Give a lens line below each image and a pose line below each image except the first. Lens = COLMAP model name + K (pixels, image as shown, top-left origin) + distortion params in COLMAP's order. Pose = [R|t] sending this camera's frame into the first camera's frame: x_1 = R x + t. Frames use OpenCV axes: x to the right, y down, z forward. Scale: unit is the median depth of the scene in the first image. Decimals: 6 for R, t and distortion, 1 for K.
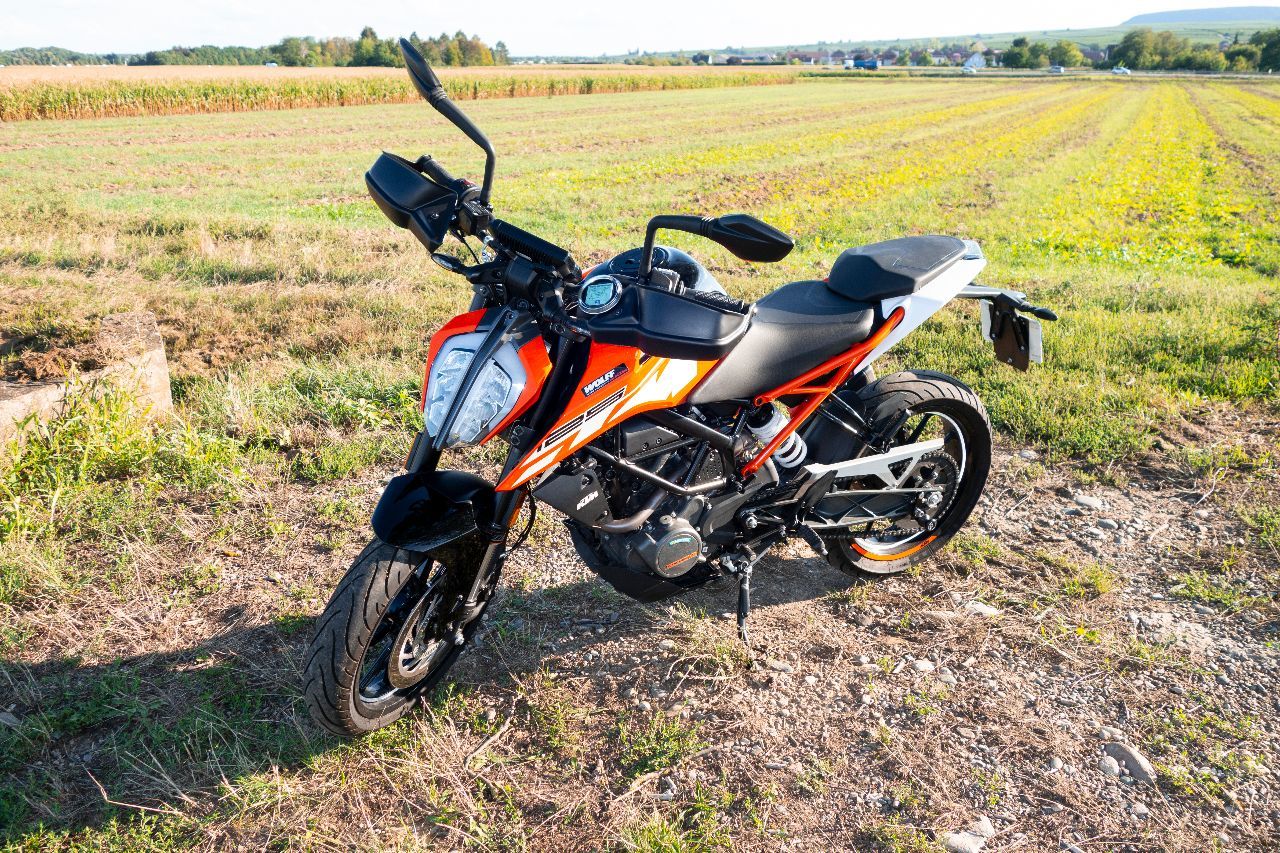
lens RADIAL K [[1008.3, 0, 639.6], [0, 1008.3, 430.9], [0, 0, 1]] dist [-0.005338, 0.002684]
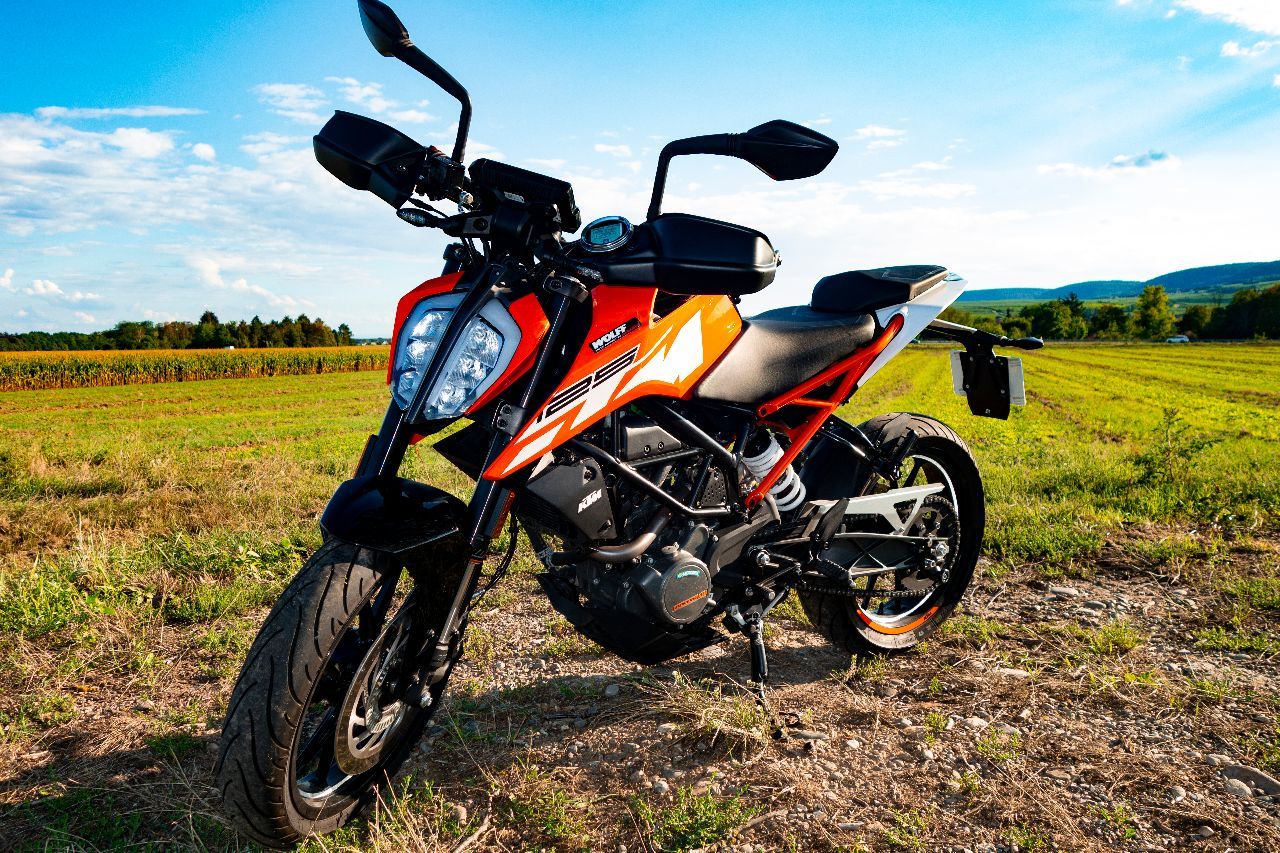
lens RADIAL K [[1008.0, 0, 641.3], [0, 1008.0, 430.9], [0, 0, 1]] dist [-0.004438, -0.000650]
pose [[0.987450, -0.028197, 0.155393, -0.120692], [0.067463, 0.964953, -0.253602, 0.198787], [-0.142796, 0.260902, 0.954746, 0.180218]]
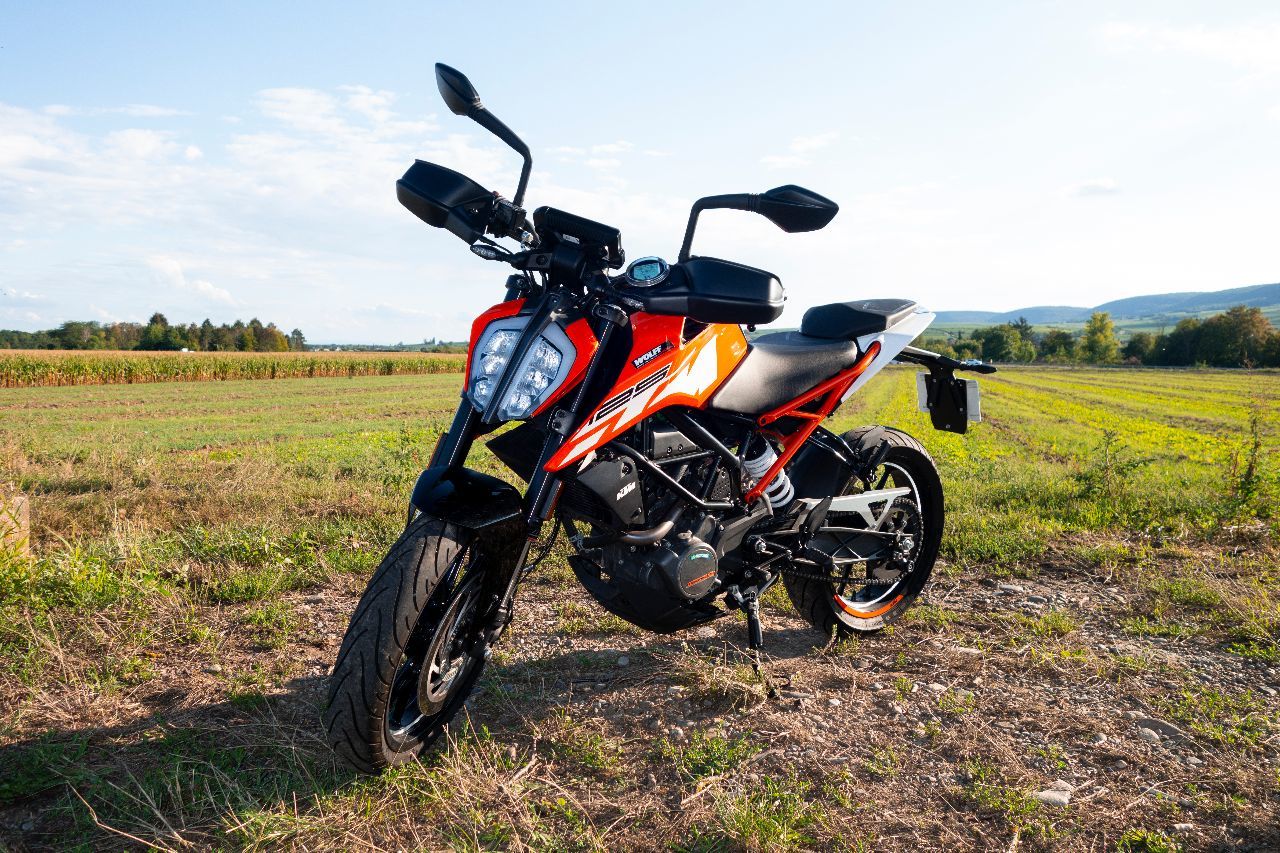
lens RADIAL K [[1008.3, 0, 639.6], [0, 1008.3, 430.9], [0, 0, 1]] dist [-0.005338, 0.002684]
pose [[0.980162, -0.005353, 0.198127, -0.207276], [0.058520, 0.962886, -0.263489, 0.241659], [-0.189363, 0.269856, 0.944097, 0.049494]]
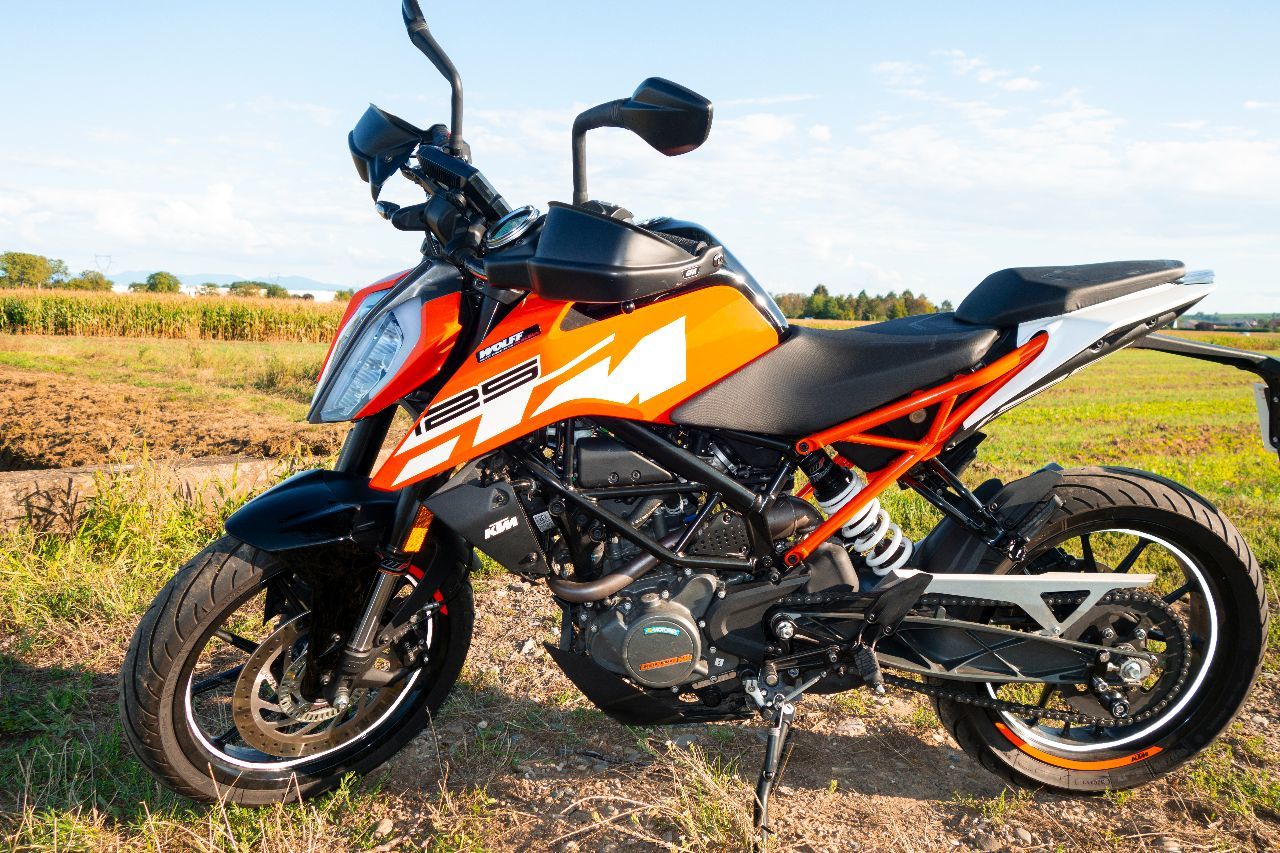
lens RADIAL K [[1008.3, 0, 639.6], [0, 1008.3, 430.9], [0, 0, 1]] dist [-0.005338, 0.002684]
pose [[0.911748, 0.074661, -0.403908, 0.289435], [-0.168293, 0.964916, -0.201529, 0.116158], [0.374691, 0.251718, 0.892325, 0.333977]]
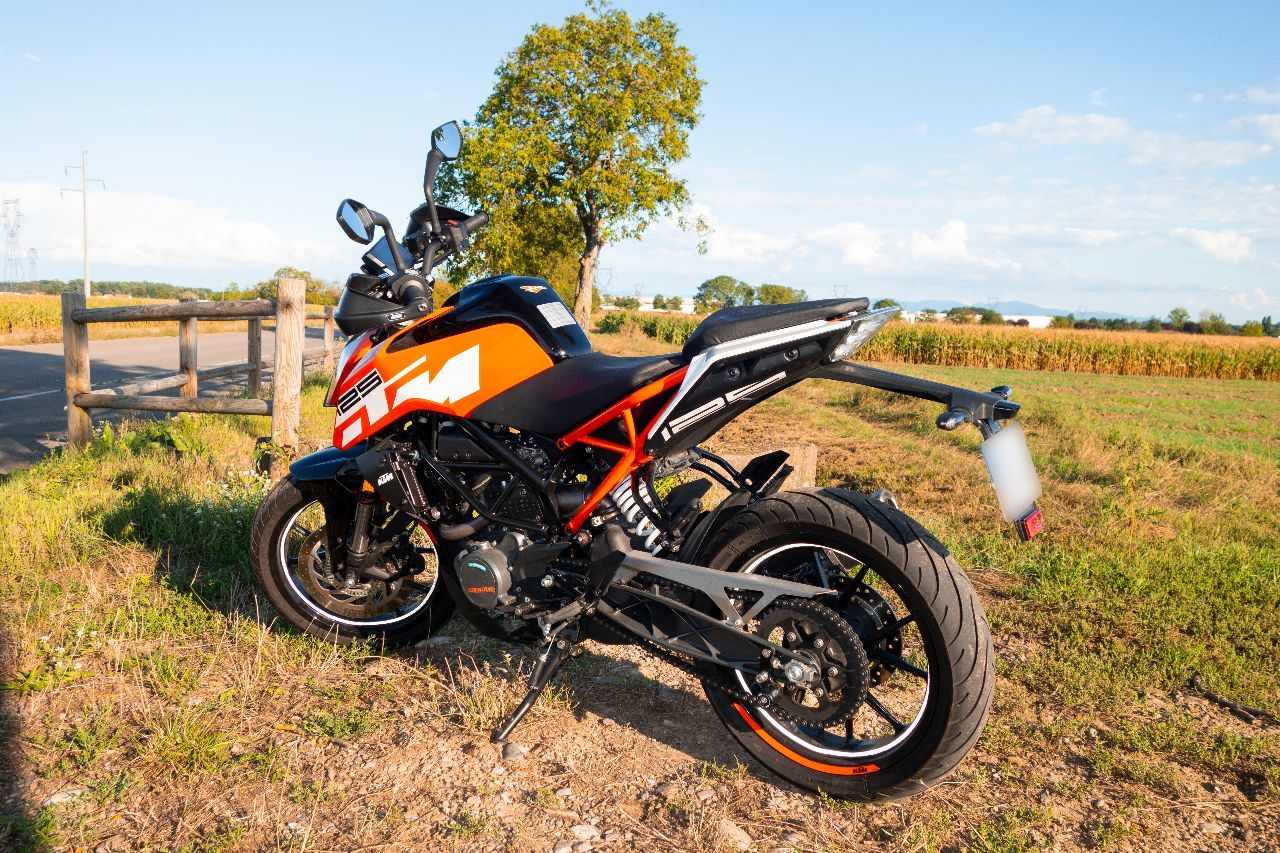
lens RADIAL K [[1008.3, 0, 639.6], [0, 1008.3, 430.9], [0, 0, 1]] dist [-0.005338, 0.002684]
pose [[0.451681, 0.114763, -0.884768, 0.943504], [-0.334556, 0.941115, -0.048721, -0.019416], [0.827077, 0.318011, 0.463478, 0.620569]]
